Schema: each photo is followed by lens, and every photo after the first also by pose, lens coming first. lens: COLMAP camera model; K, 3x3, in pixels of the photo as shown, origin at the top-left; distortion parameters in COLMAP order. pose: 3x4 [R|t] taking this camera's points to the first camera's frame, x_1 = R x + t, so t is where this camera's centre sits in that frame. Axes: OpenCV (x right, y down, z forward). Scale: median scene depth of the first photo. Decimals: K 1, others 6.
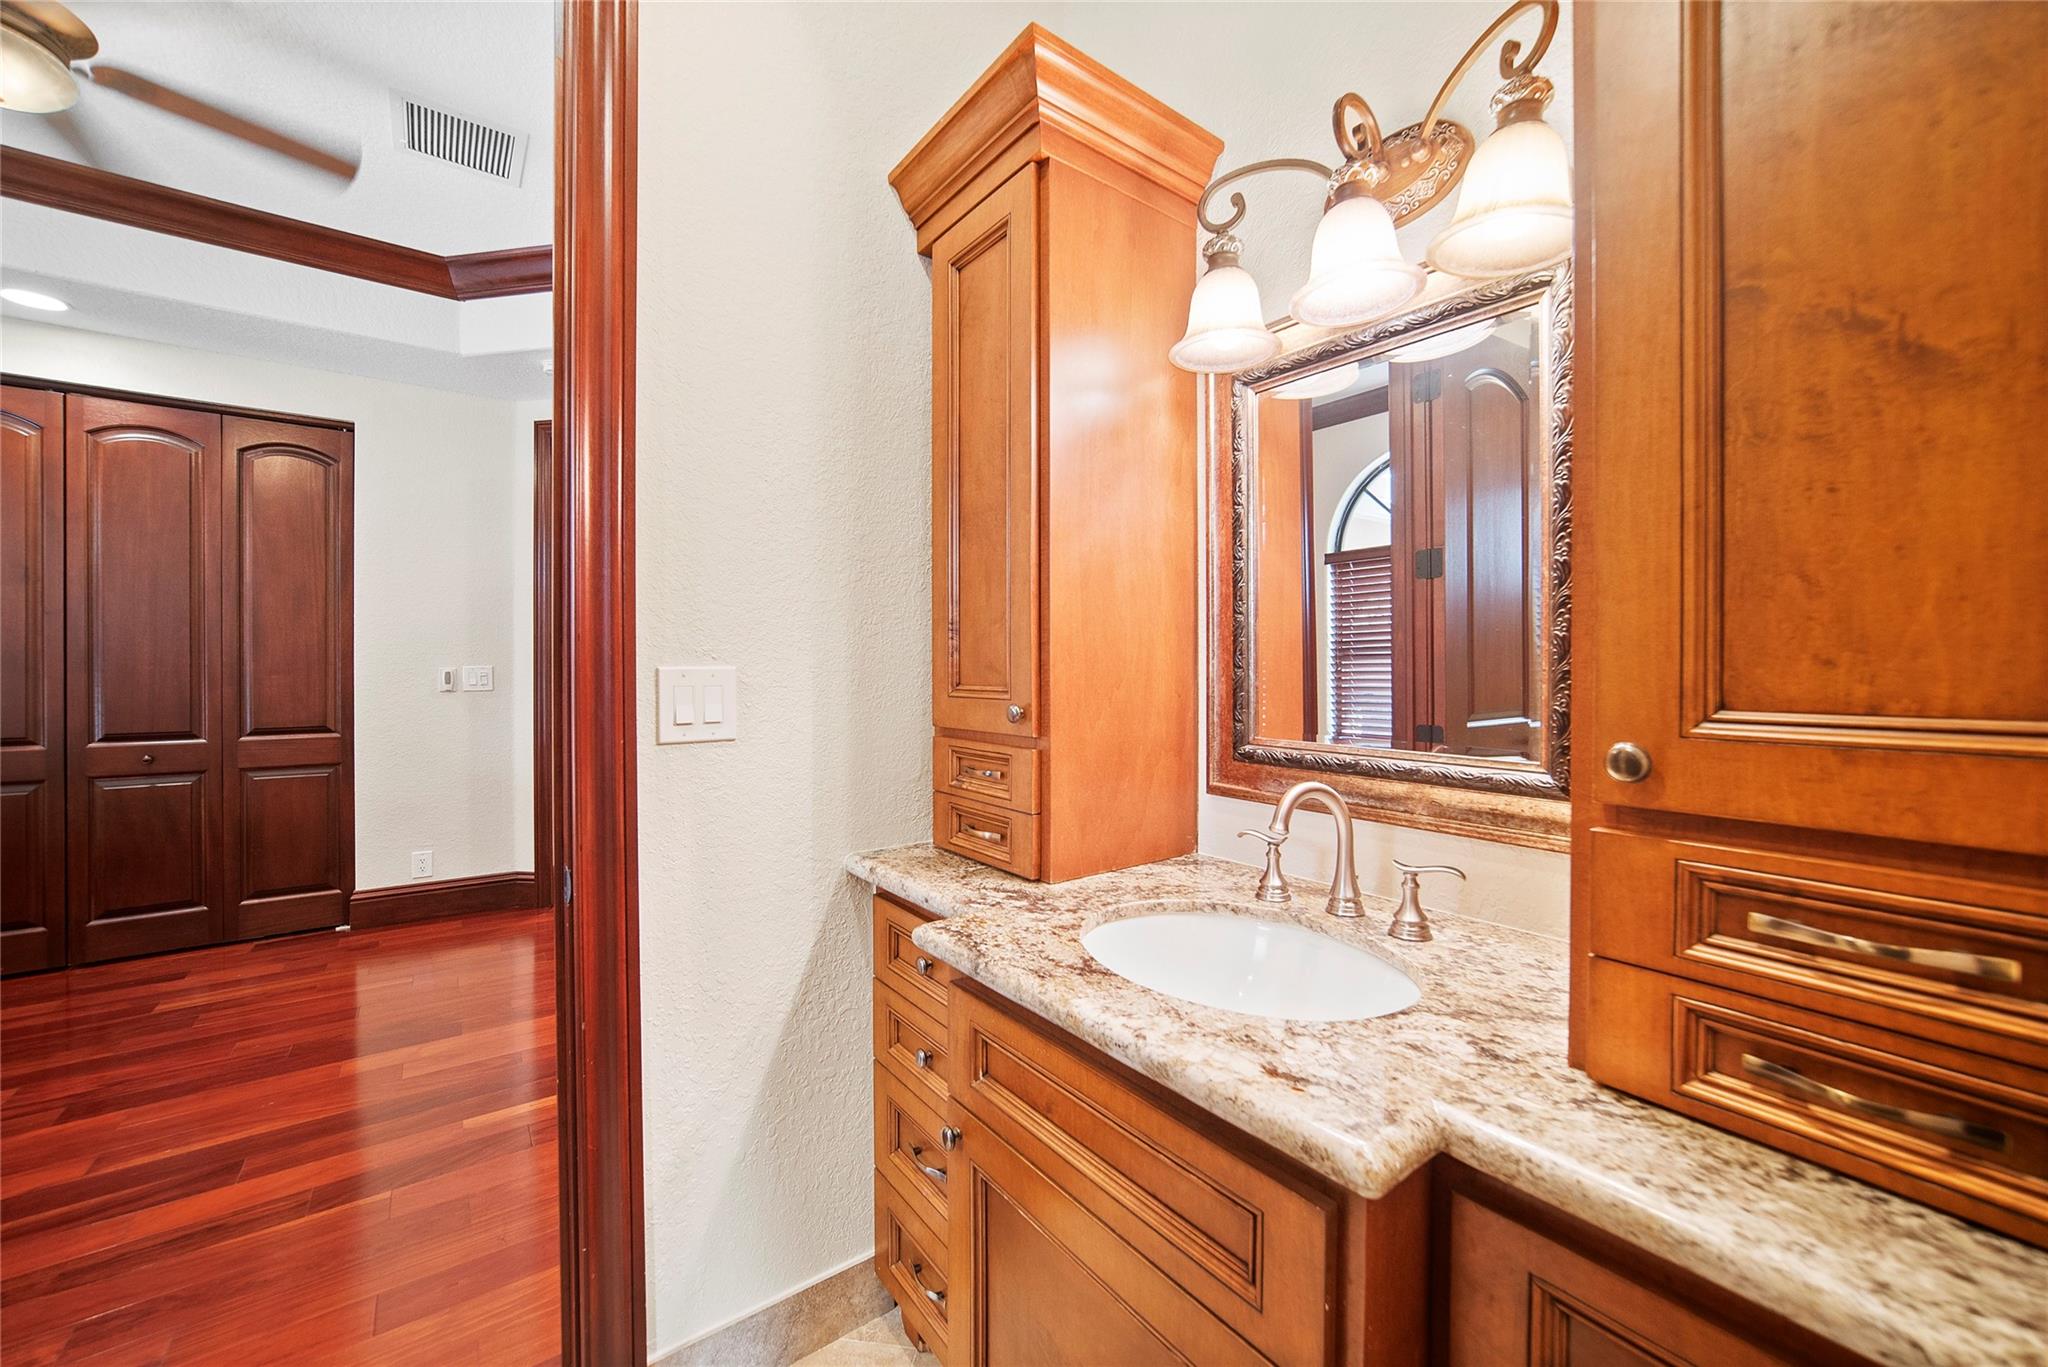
lens RADIAL K [[796.5, 0, 1027.1], [0, 796.5, 673.1], [0, 0, 1]] dist [-0.003359, 0.000378]
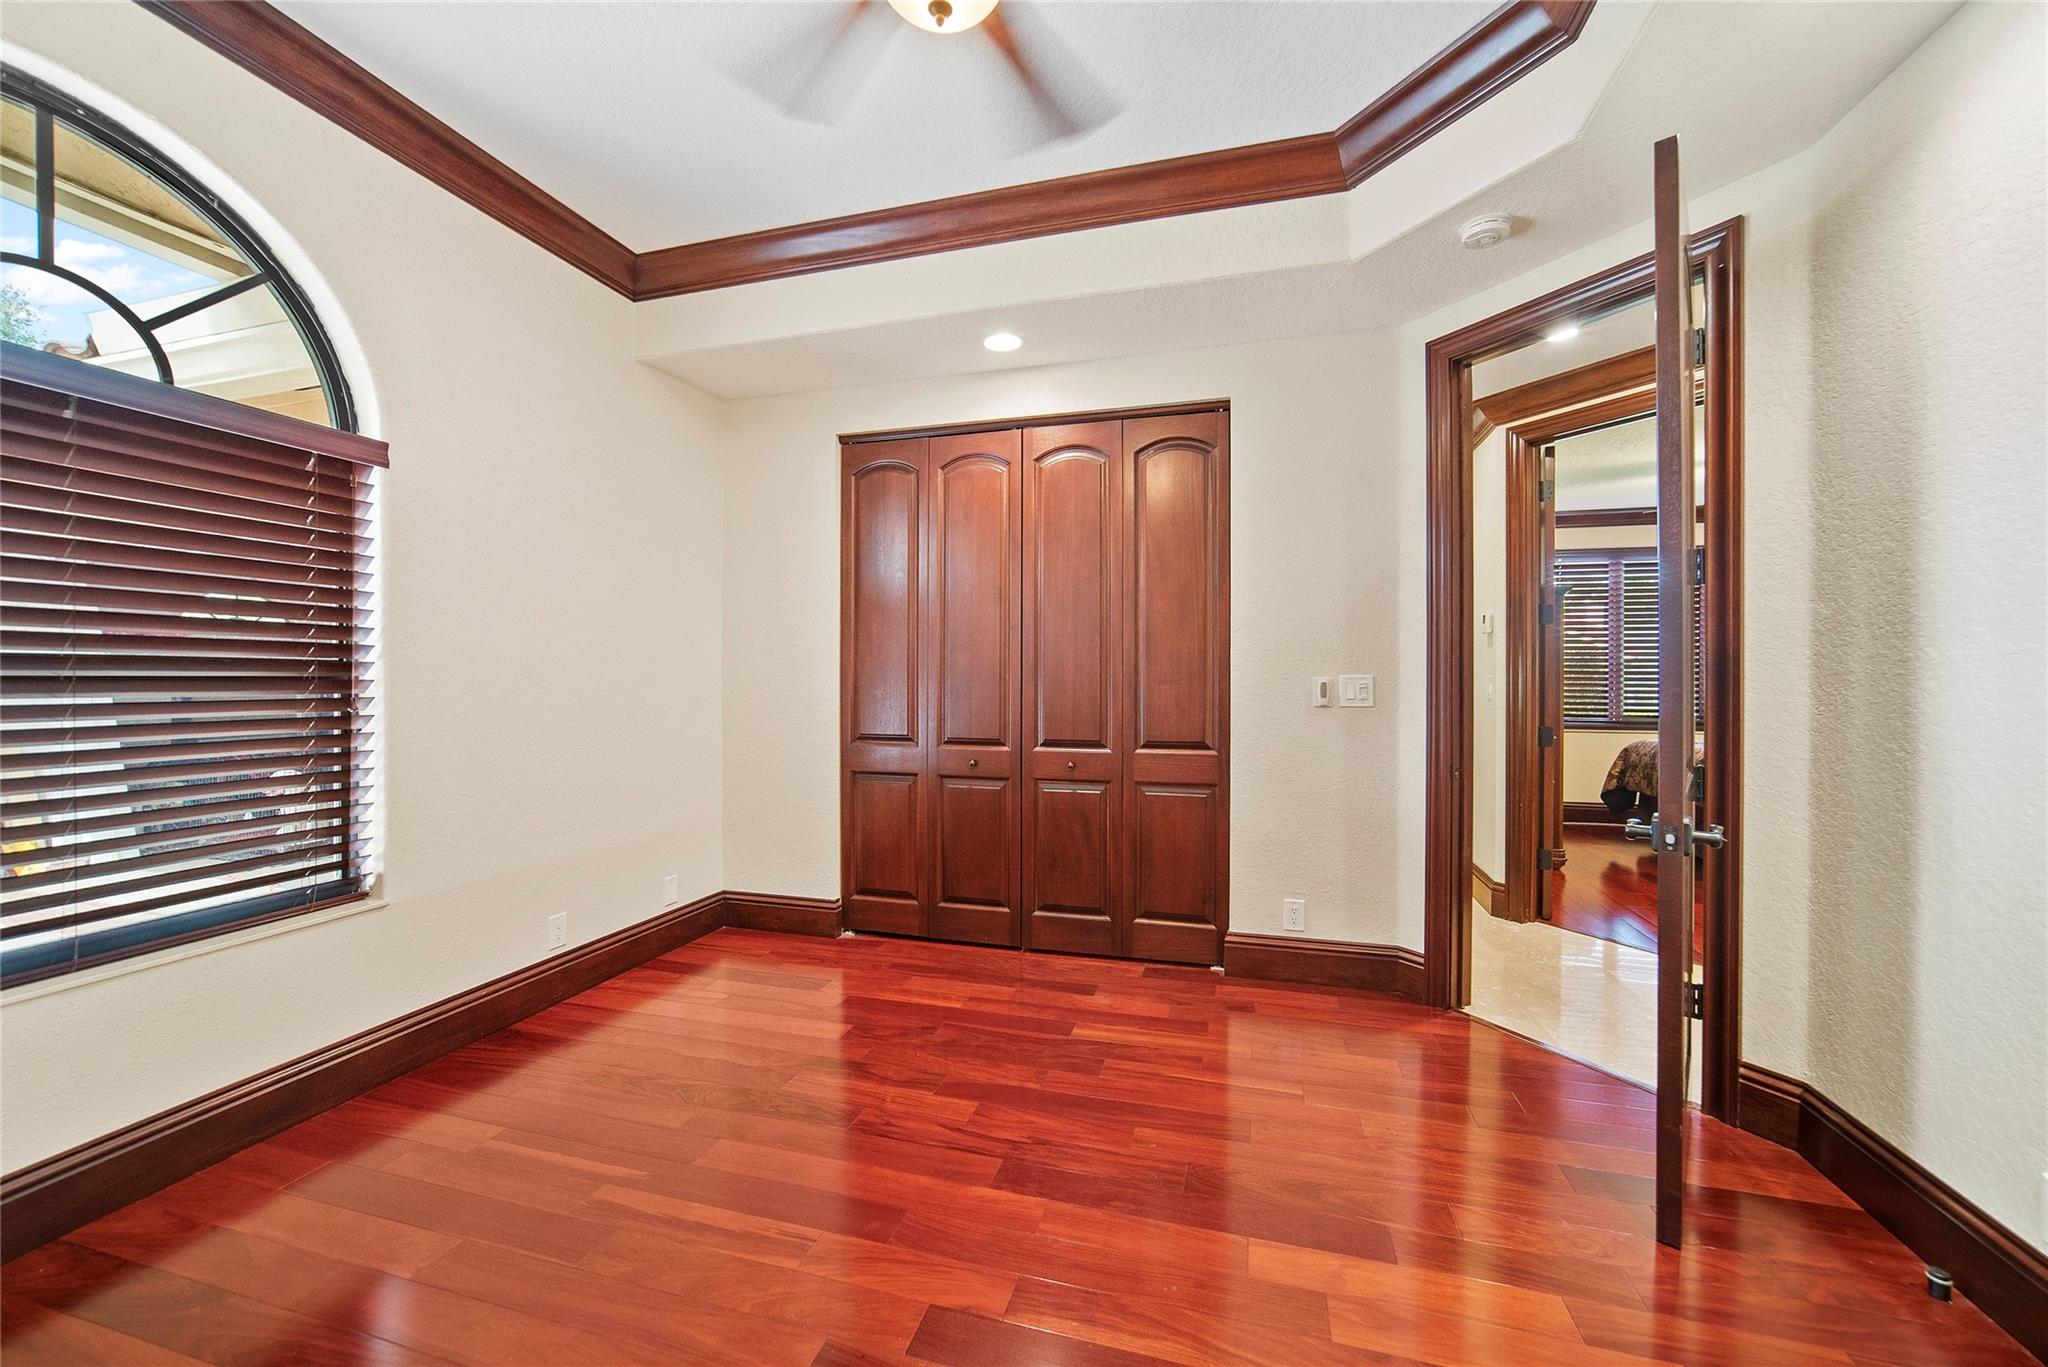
lens RADIAL K [[796.5, 0, 1024.0], [0, 796.5, 679.6], [0, 0, 1]] dist [-0.003359, 0.000378]
pose [[0.612564, 0.000740, -0.790420, -0.311256], [-0.004081, 0.999989, -0.002226, -0.001344], [0.790410, 0.004589, 0.612561, 0.301686]]
